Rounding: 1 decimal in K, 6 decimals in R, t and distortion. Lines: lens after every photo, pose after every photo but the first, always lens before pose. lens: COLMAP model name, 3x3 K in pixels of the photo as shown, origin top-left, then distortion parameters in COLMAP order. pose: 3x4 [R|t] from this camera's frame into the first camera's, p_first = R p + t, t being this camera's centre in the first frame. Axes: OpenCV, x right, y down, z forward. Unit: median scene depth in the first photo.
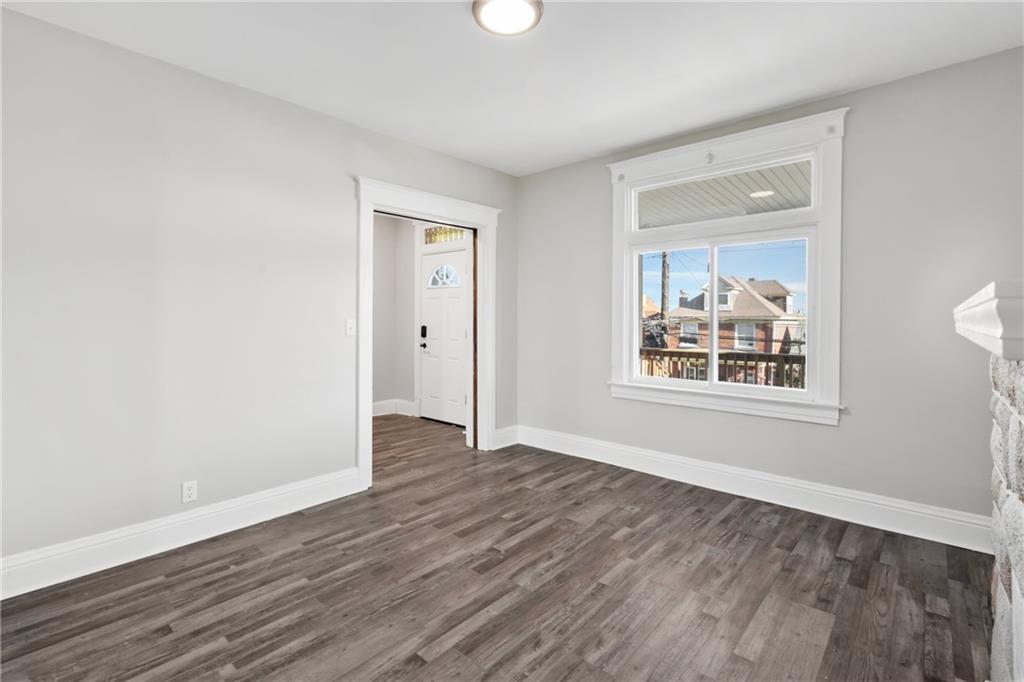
lens RADIAL K [[466.2, 0, 508.9], [0, 466.2, 336.0], [0, 0, 1]] dist [-0.020161, 0.009273]
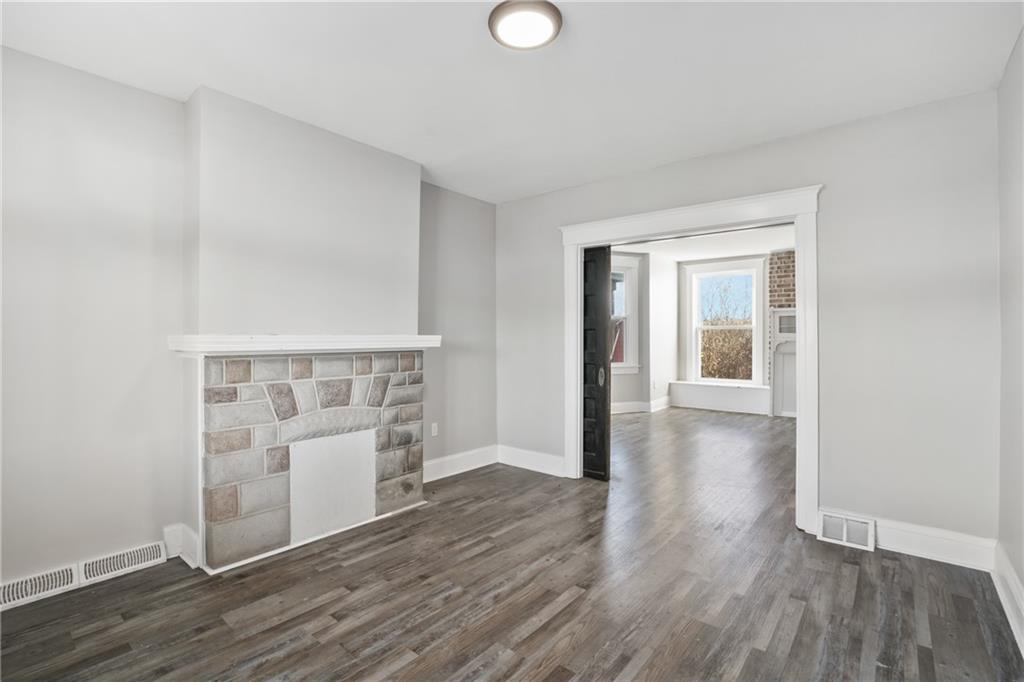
lens RADIAL K [[466.2, 0, 508.9], [0, 466.2, 336.0], [0, 0, 1]] dist [-0.020161, 0.009273]
pose [[-0.999534, -0.003259, -0.030340, 0.060843], [-0.003962, 0.999724, 0.023136, -0.078746], [0.030257, 0.023246, -0.999272, 2.017813]]
